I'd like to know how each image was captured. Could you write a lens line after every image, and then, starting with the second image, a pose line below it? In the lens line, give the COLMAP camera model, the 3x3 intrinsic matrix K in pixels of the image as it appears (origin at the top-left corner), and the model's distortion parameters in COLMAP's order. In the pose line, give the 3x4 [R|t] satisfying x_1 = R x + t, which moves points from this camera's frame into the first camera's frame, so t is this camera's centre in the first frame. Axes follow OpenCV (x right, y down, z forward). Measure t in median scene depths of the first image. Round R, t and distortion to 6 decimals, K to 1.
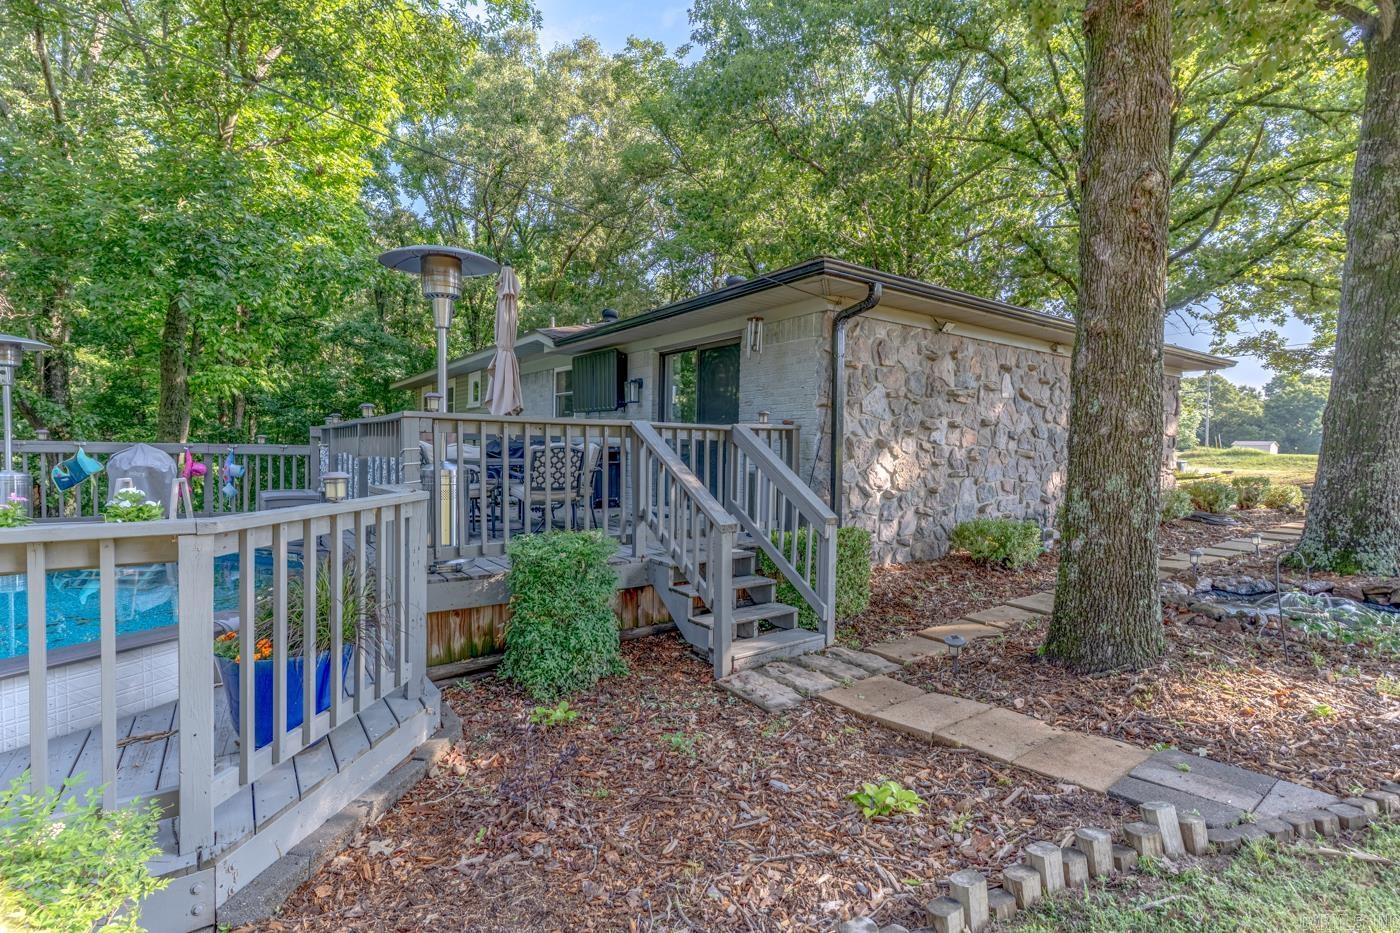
lens RADIAL K [[664.6, 0, 700.0], [0, 664.6, 466.5], [0, 0, 1]] dist [0.010544, -0.000891]
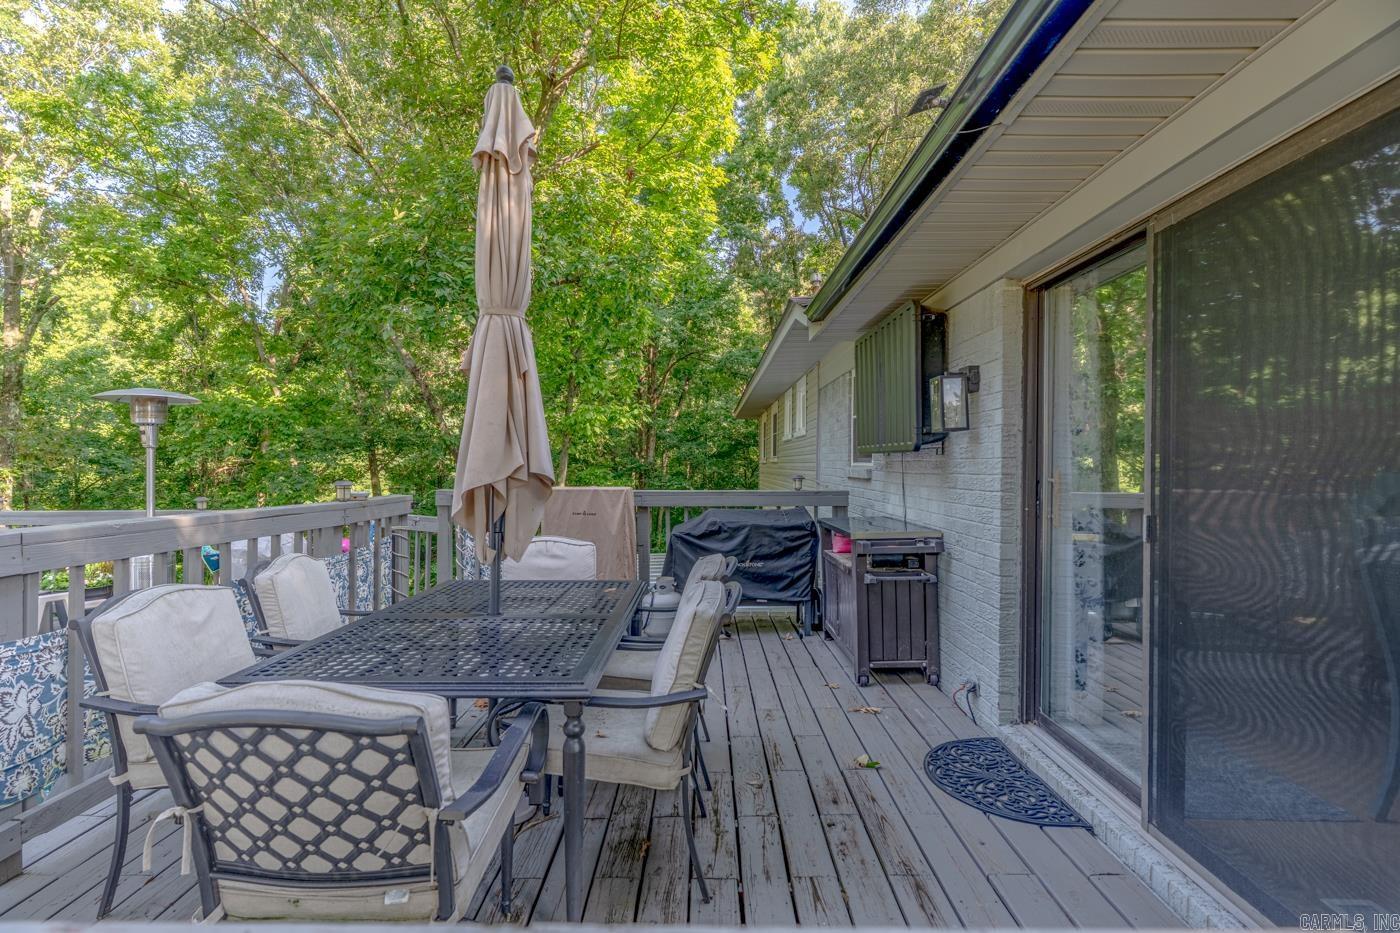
lens RADIAL K [[664.6, 0, 700.0], [0, 664.6, 466.5], [0, 0, 1]] dist [0.010544, -0.000891]
pose [[0.808977, -0.014396, -0.587665, 0.005244], [-0.002949, 0.999588, -0.028546, -0.062875], [0.587833, 0.024826, 0.808601, 0.590078]]
